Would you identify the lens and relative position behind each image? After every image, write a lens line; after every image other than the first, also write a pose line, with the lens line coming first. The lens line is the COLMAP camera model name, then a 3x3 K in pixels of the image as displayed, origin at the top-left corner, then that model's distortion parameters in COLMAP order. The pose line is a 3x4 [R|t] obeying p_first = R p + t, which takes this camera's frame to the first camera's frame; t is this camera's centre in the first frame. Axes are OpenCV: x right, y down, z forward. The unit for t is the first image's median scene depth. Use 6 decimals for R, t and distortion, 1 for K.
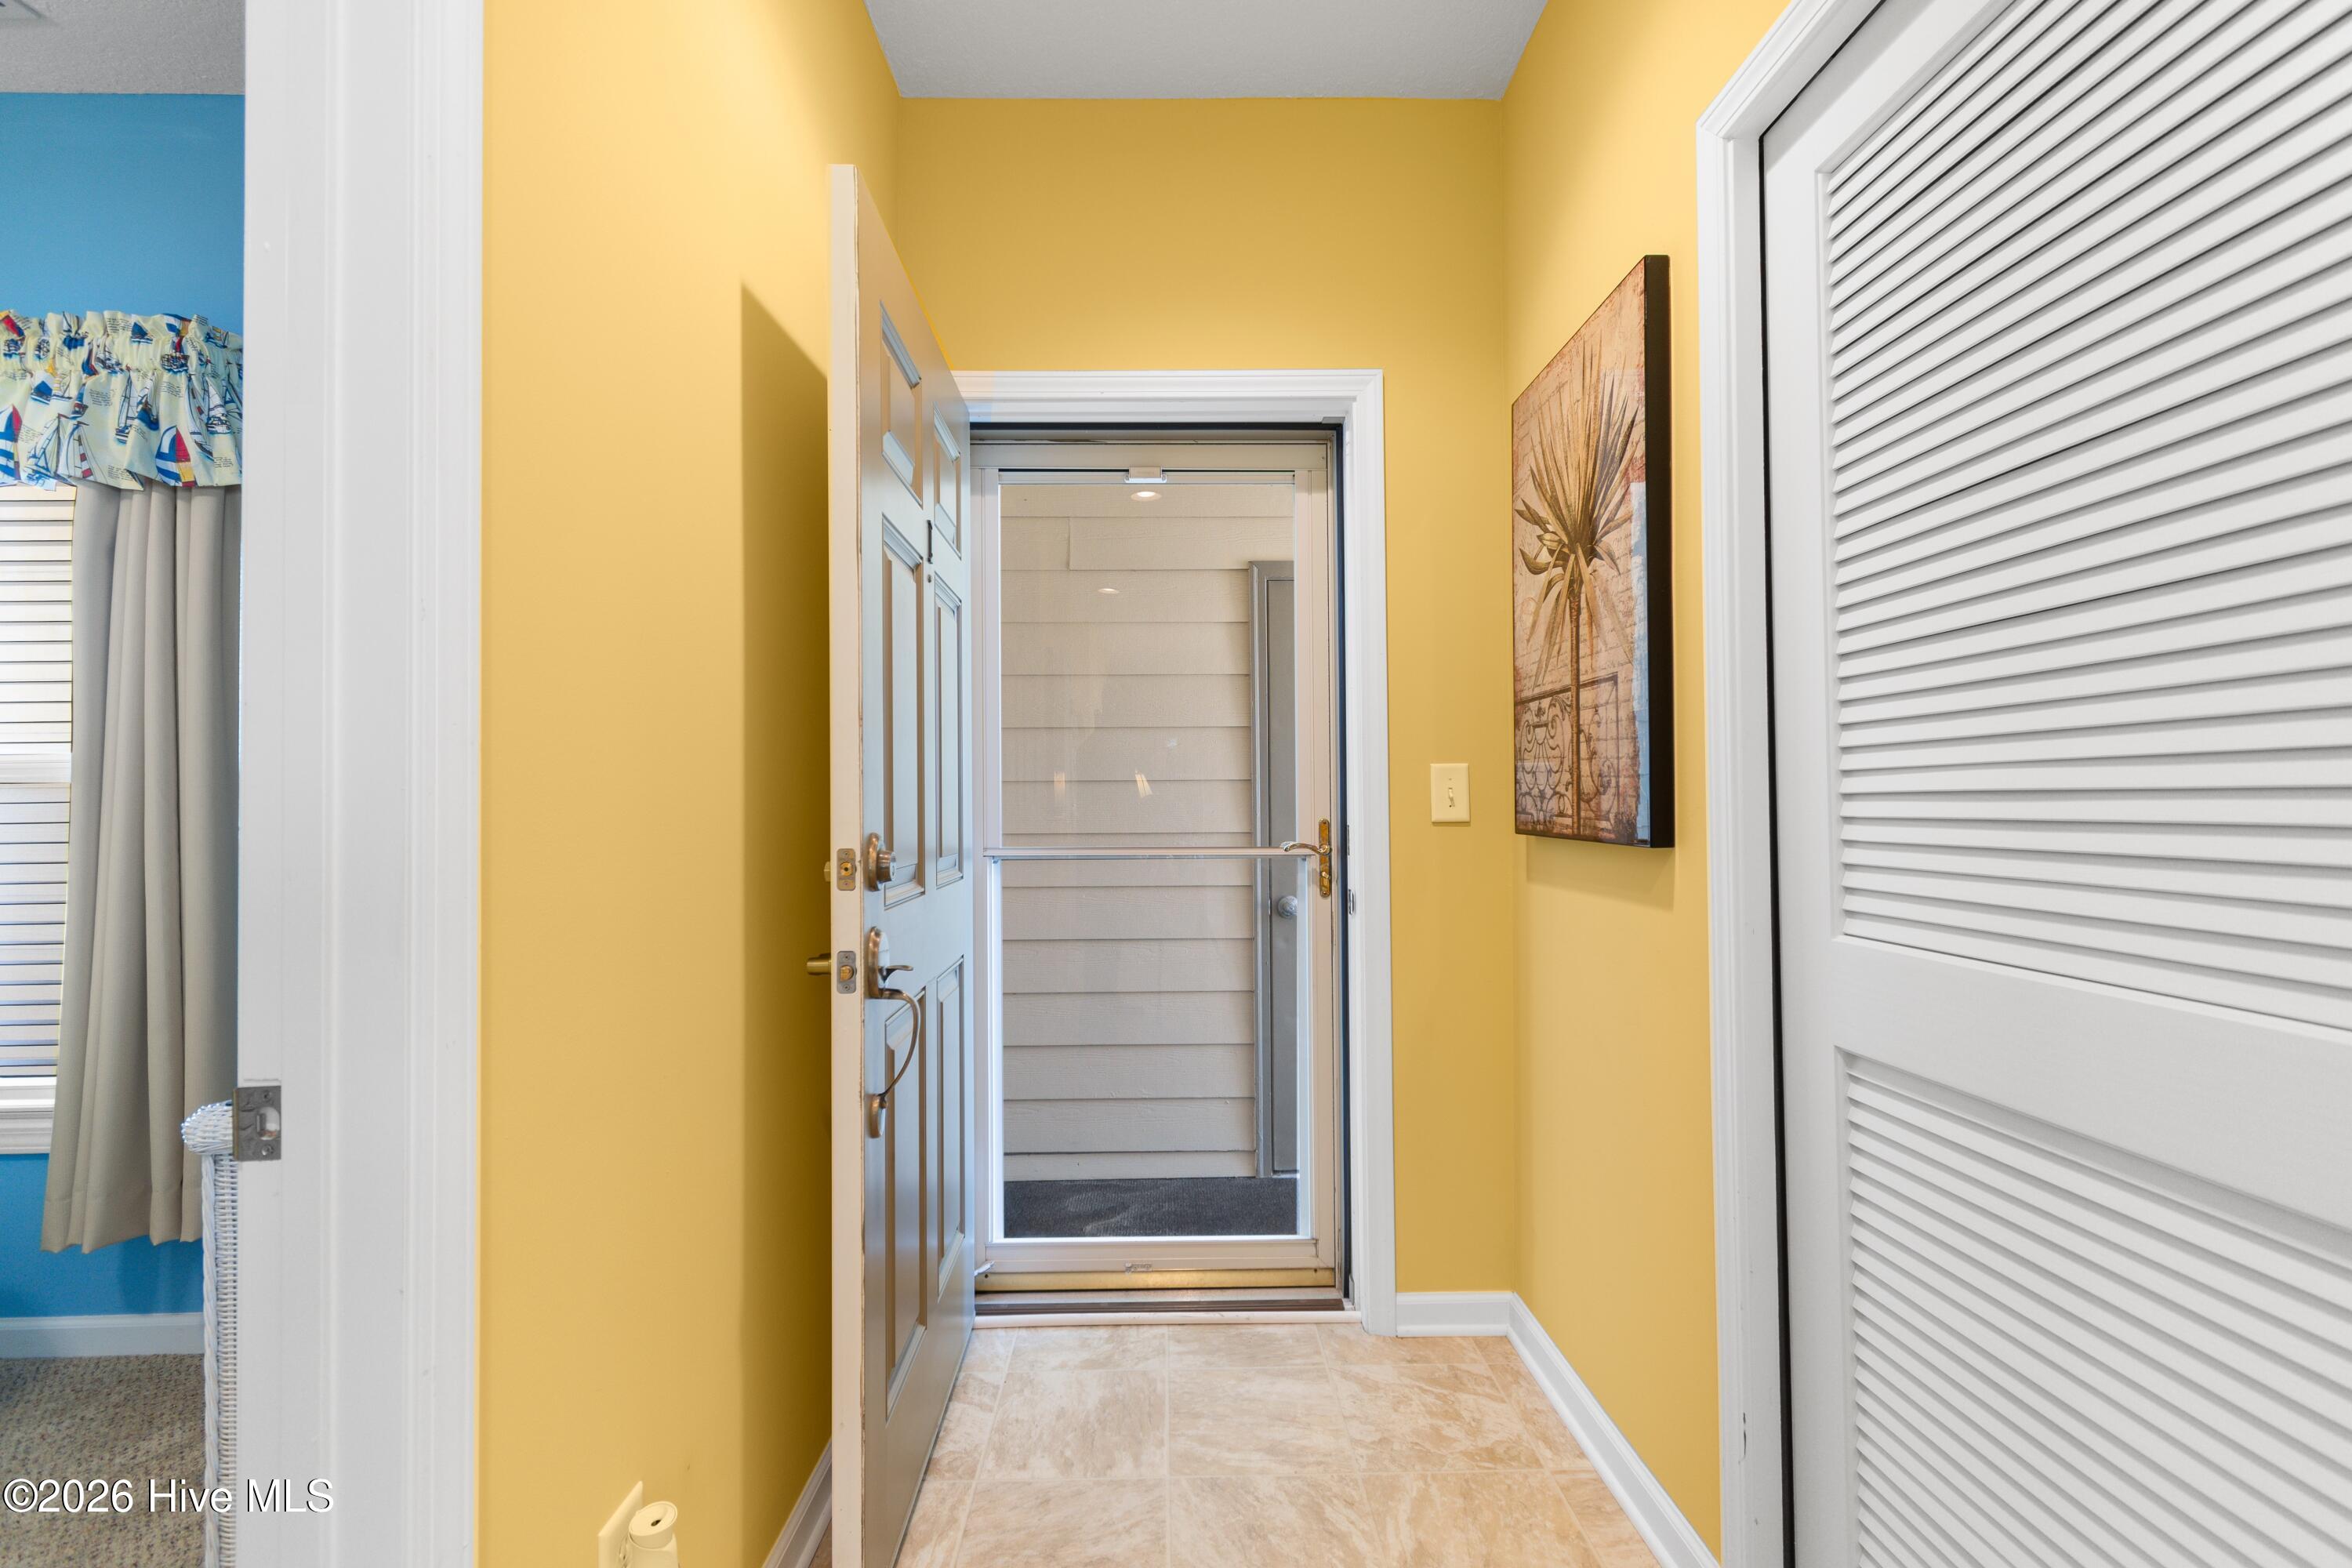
lens RADIAL K [[1040.1, 0, 1174.5], [0, 1040.1, 793.6], [0, 0, 1]] dist [0.006288, -0.002218]
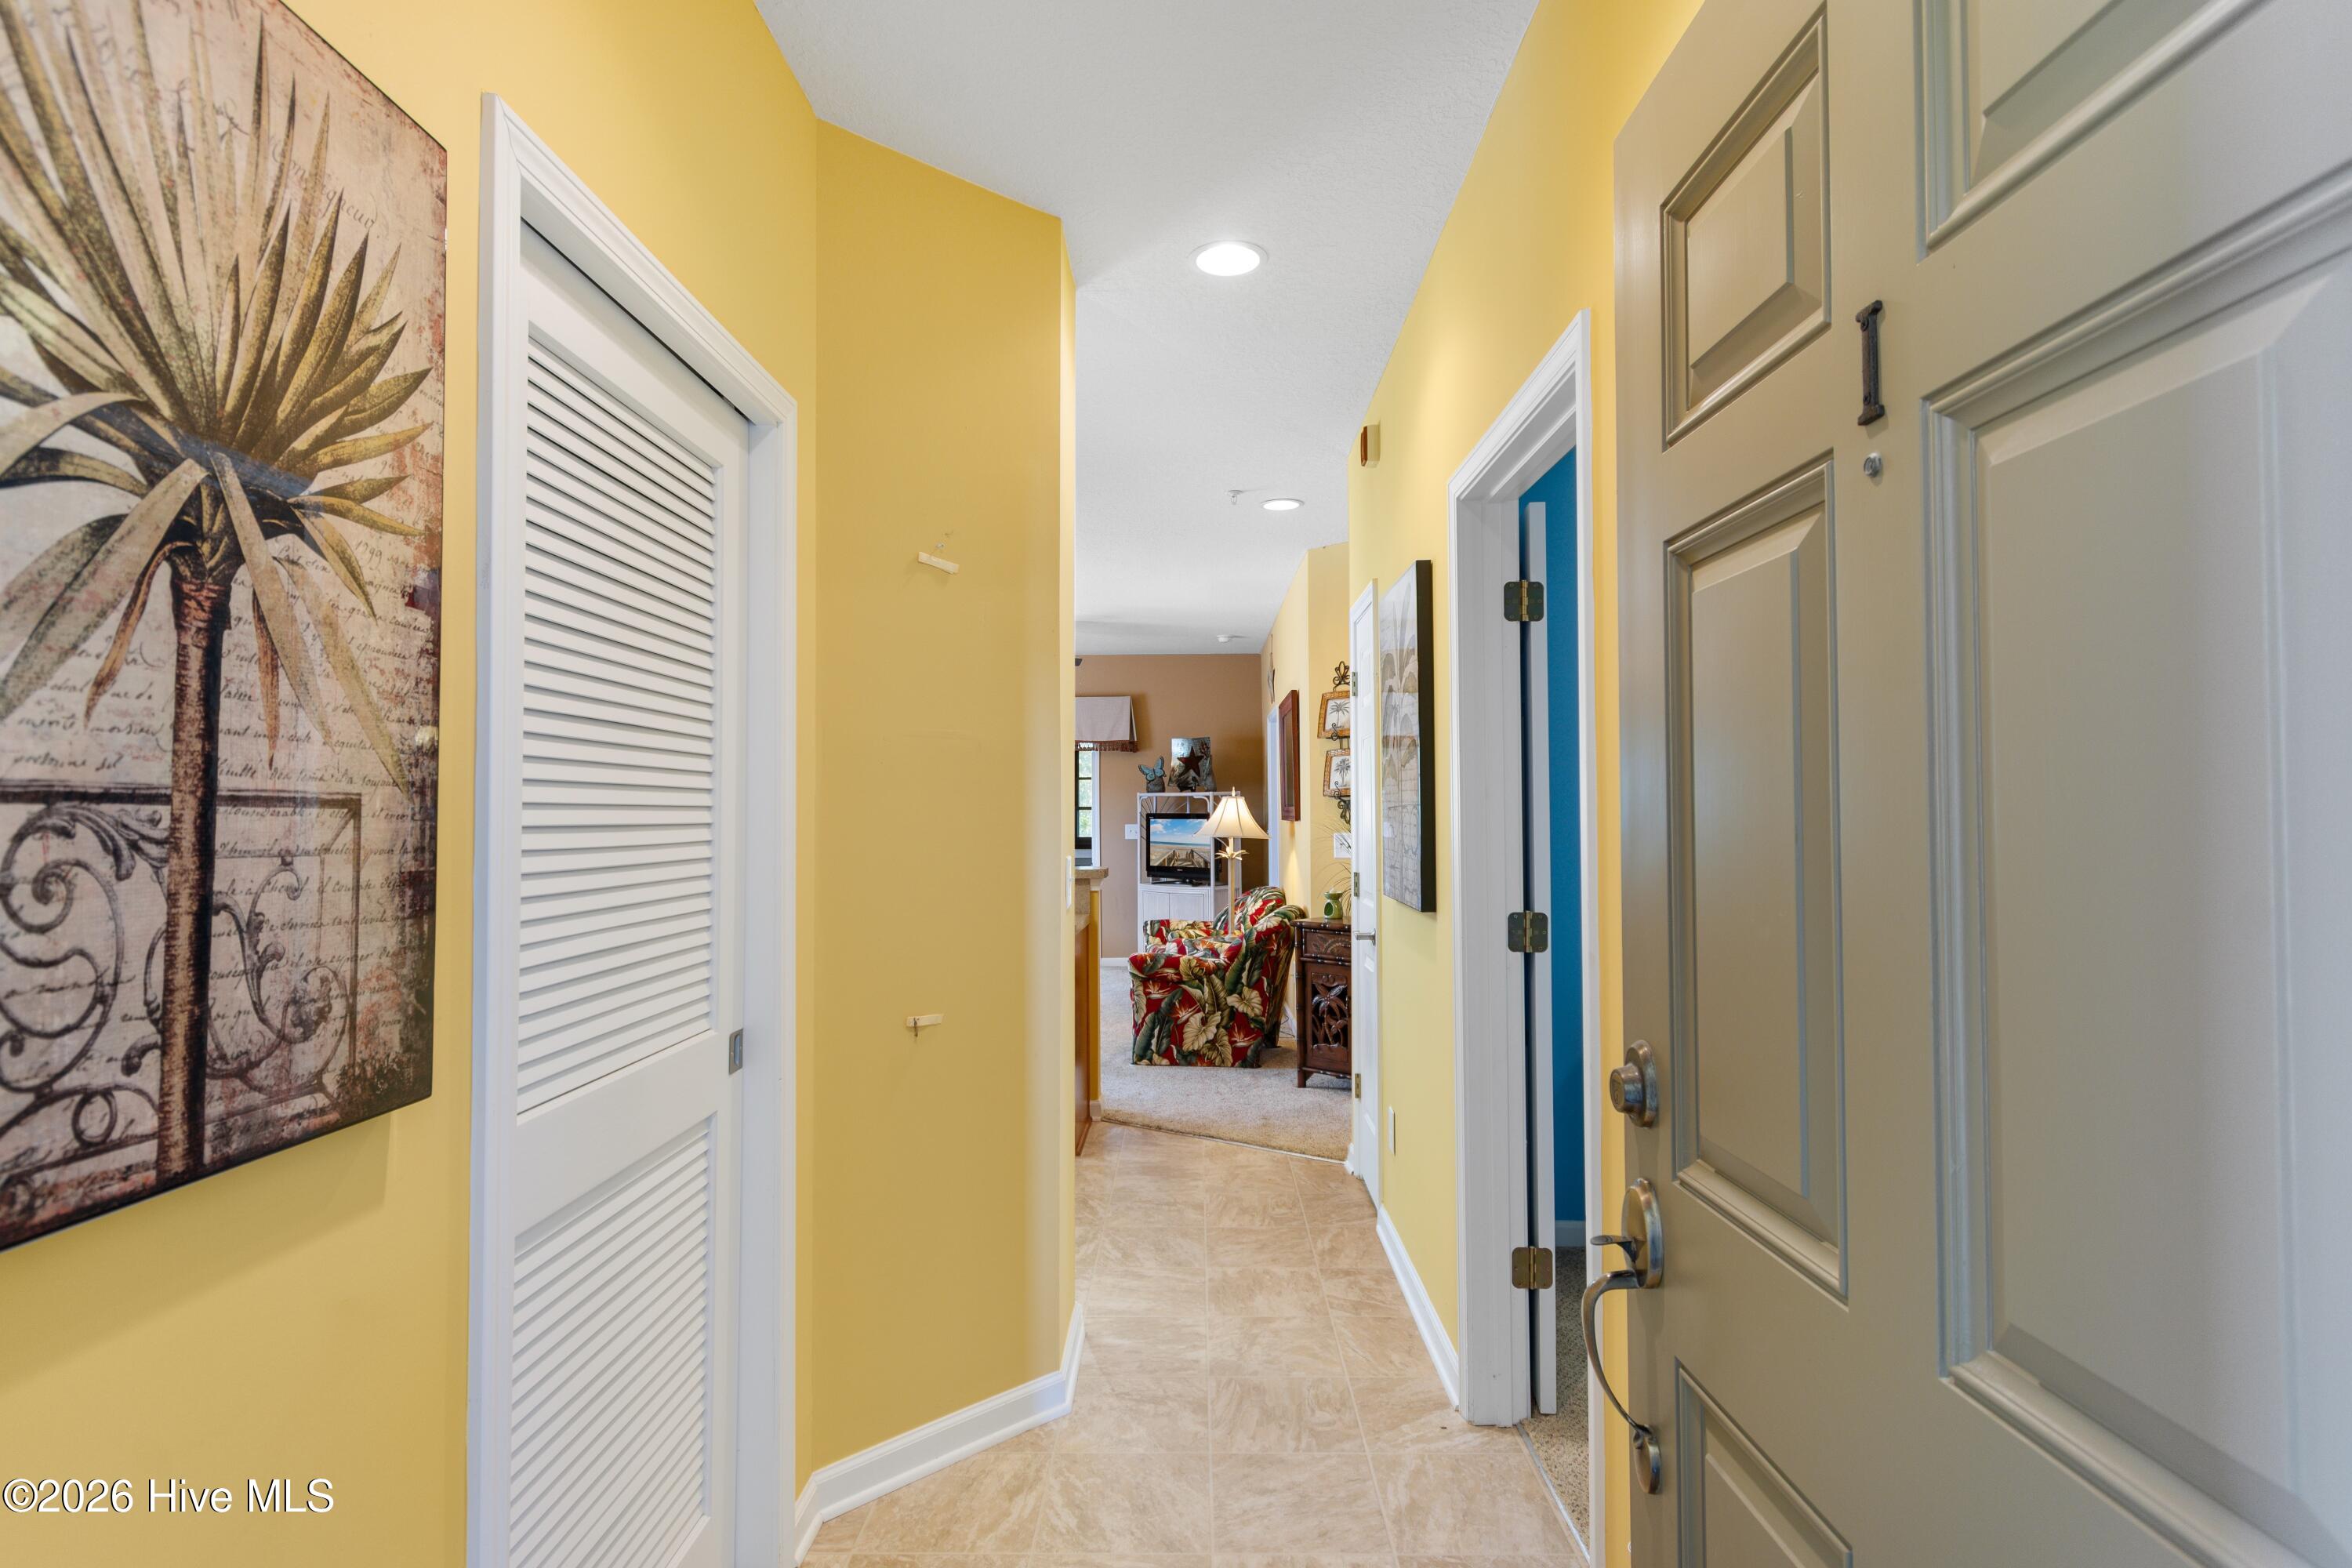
lens RADIAL K [[1151.1, 0, 1161.1], [0, 1151.1, 784.6], [0, 0, 1]] dist [0.000436, -0.000077]
pose [[-0.999361, 0.016077, 0.031928, 0.000394], [0.014759, 0.999047, -0.041075, -0.088059], [-0.032558, -0.040577, -0.998646, 1.502277]]
